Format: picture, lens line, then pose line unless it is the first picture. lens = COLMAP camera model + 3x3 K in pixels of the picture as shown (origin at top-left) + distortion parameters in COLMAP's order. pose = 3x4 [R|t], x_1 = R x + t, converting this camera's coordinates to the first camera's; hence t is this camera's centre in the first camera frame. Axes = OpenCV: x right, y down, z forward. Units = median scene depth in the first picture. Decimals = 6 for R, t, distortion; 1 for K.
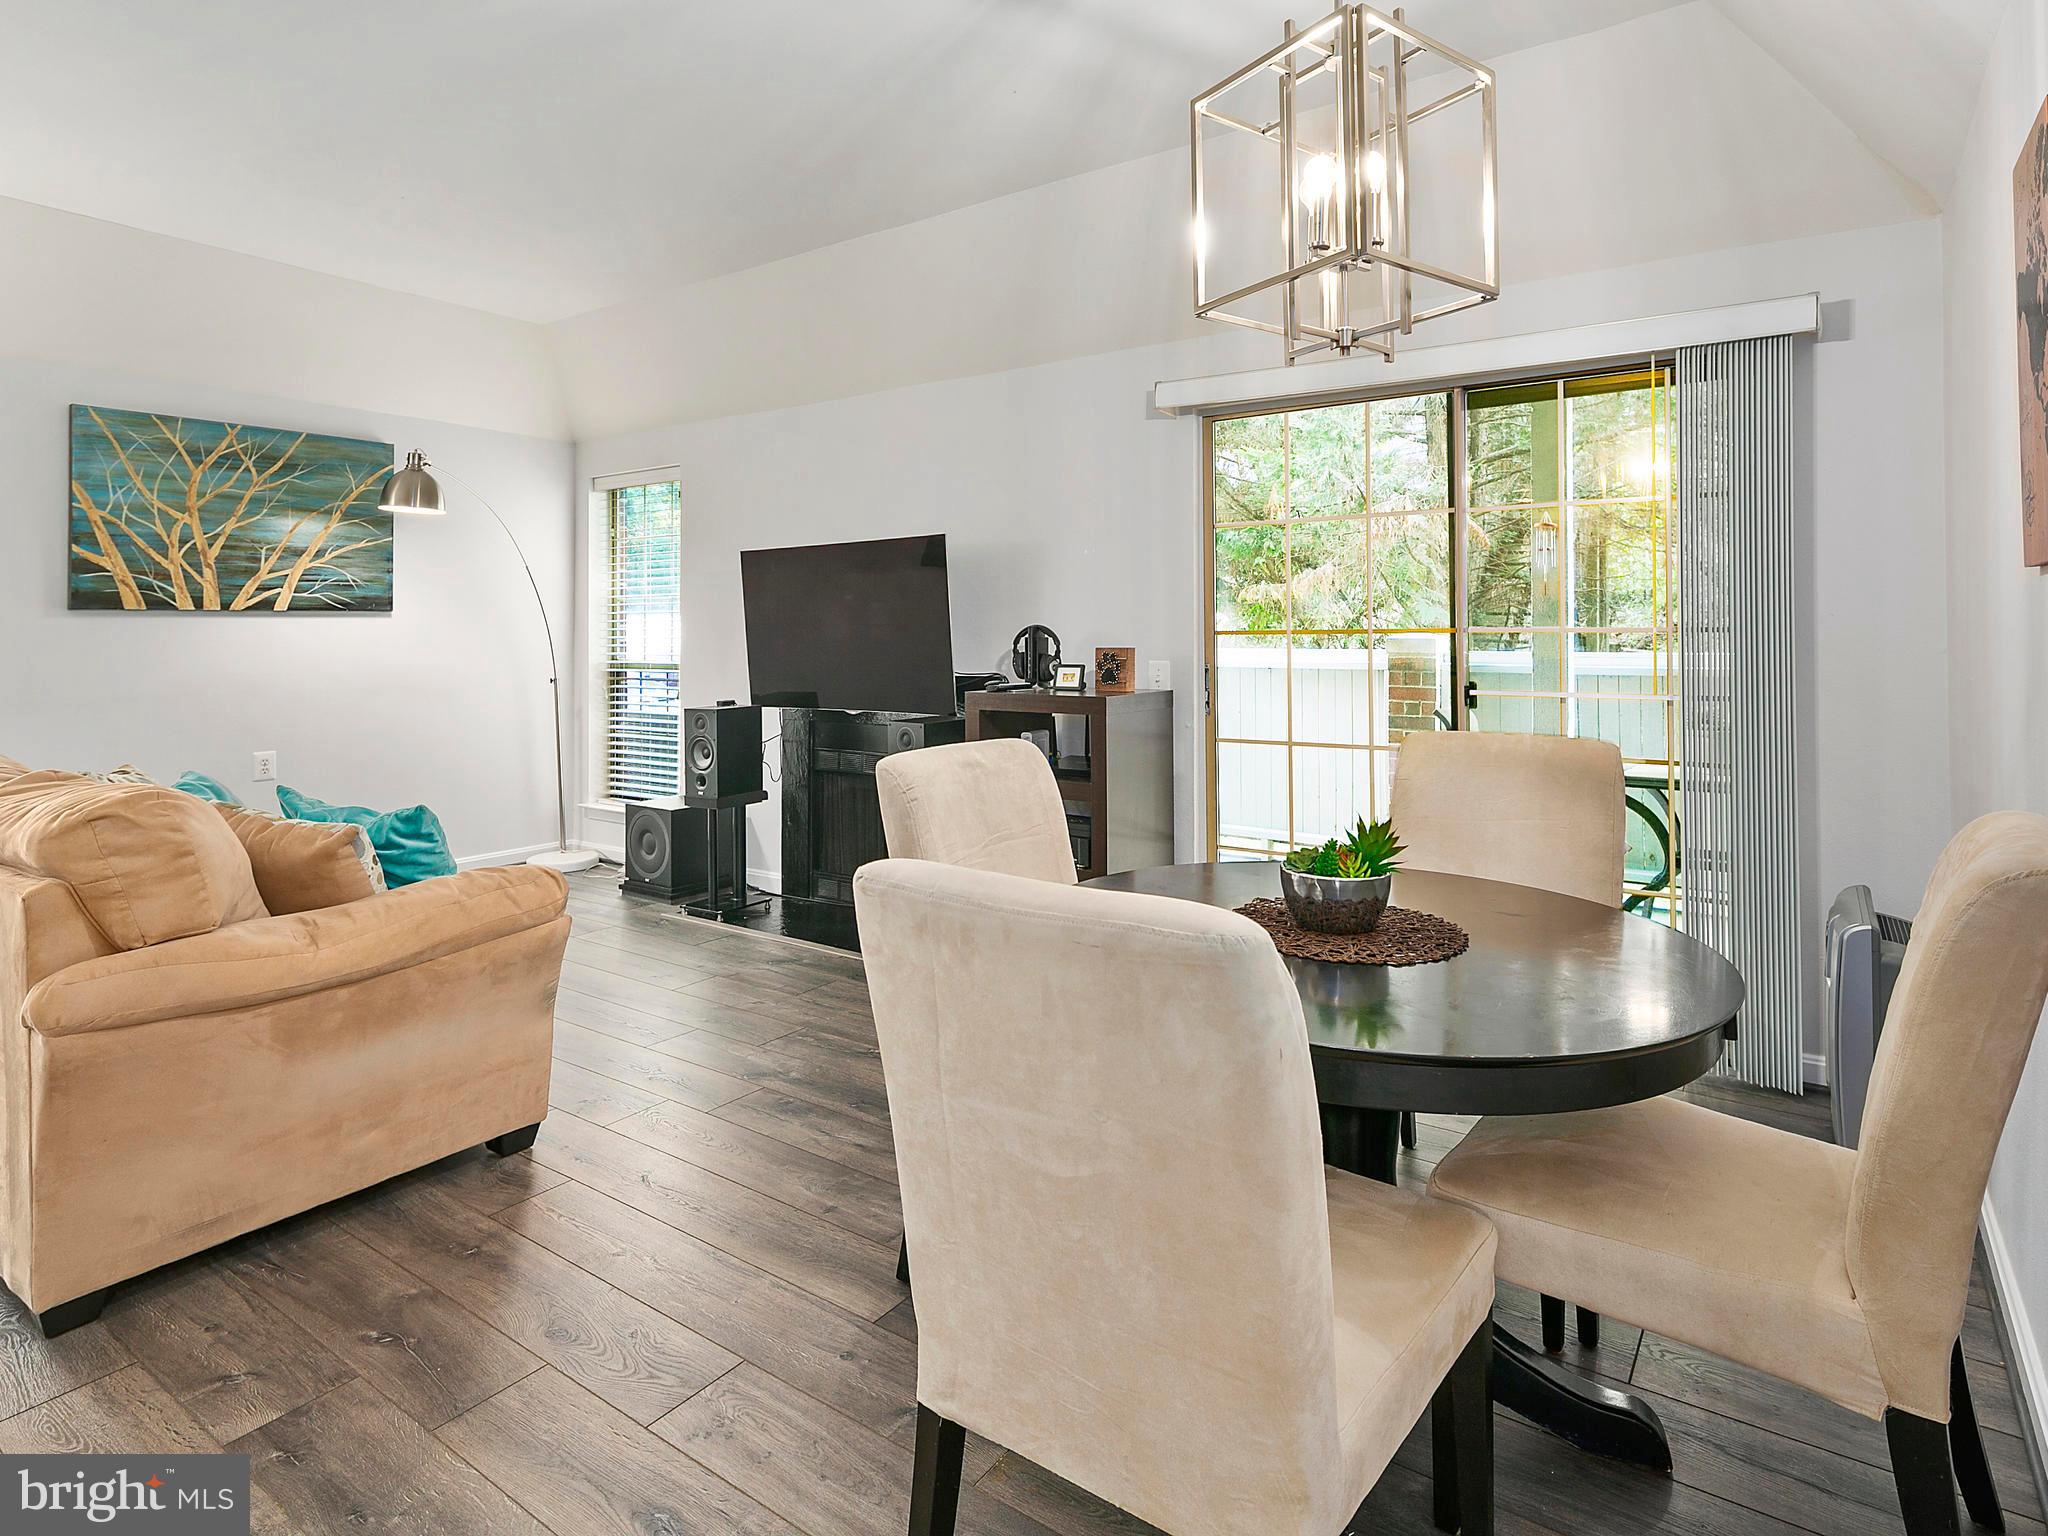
lens RADIAL K [[1129.4, 0, 1059.7], [0, 1129.4, 614.9], [0, 0, 1]] dist [0.002365, -0.003969]
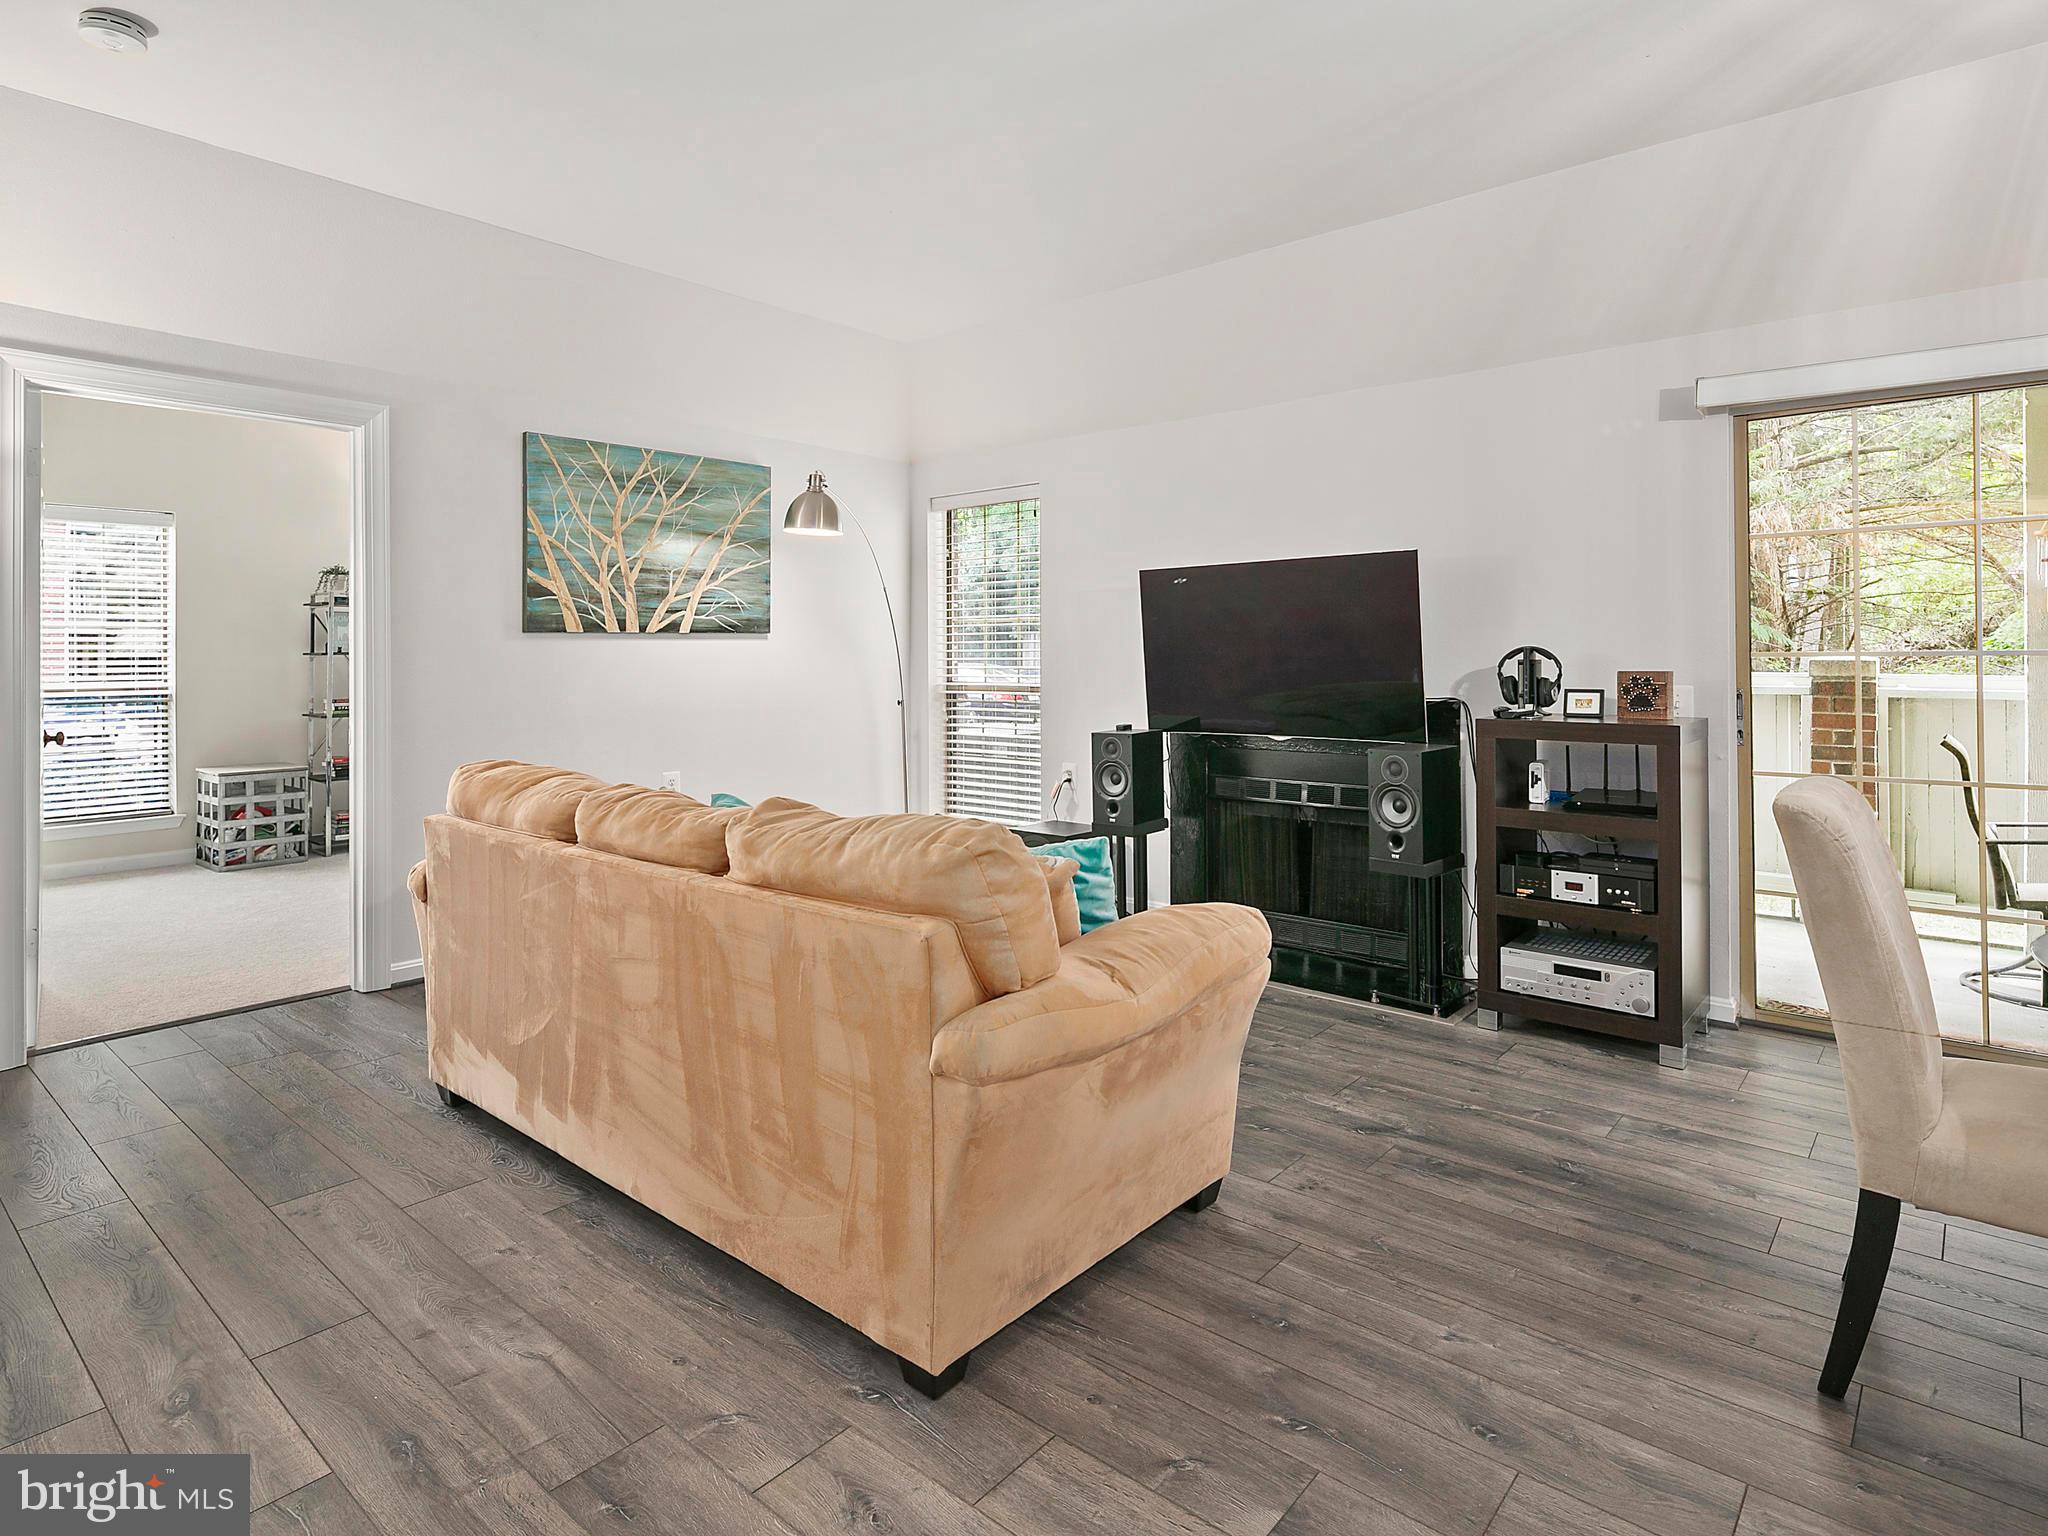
lens RADIAL K [[1129.4, 0, 1006.1], [0, 1129.4, 645.7], [0, 0, 1]] dist [0.002365, -0.003969]
pose [[0.993359, -0.001174, -0.115049, -0.307464], [0.002216, 0.999958, 0.008933, -0.000805], [0.115034, -0.009128, 0.993320, 0.028166]]
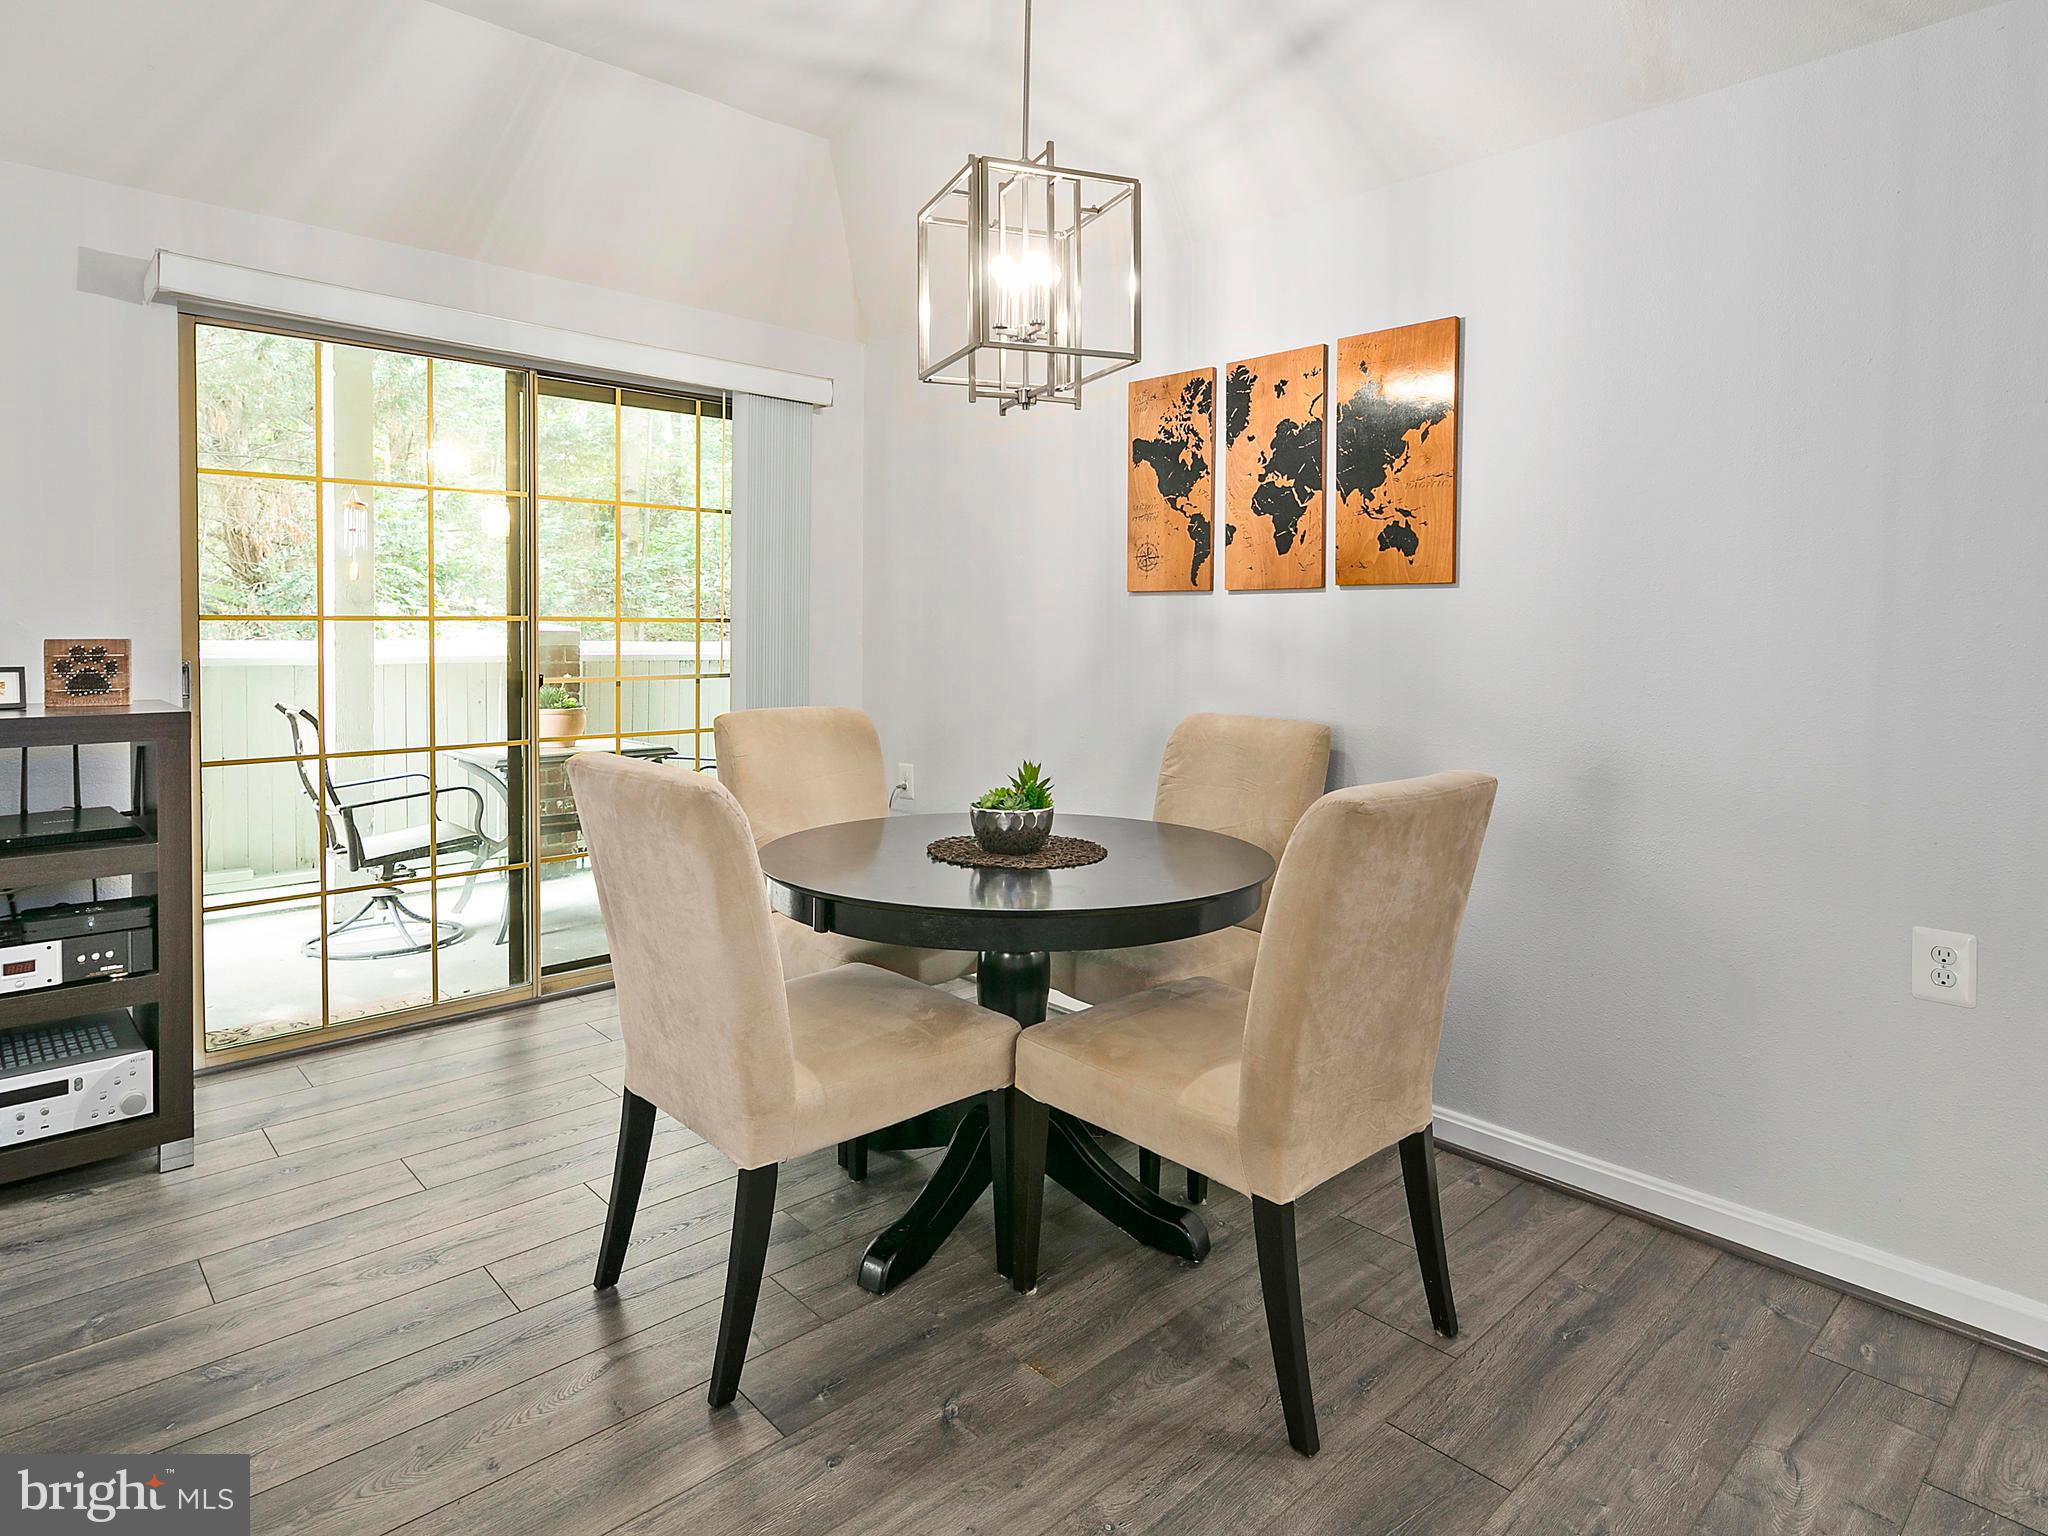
lens RADIAL K [[1129.4, 0, 1038.5], [0, 1129.4, 659.9], [0, 0, 1]] dist [0.002365, -0.003969]
pose [[0.208647, -0.025718, 0.977653, -0.404279], [-0.022846, 0.999253, 0.031163, 0.007032], [-0.977724, -0.028838, 0.207904, 0.283445]]
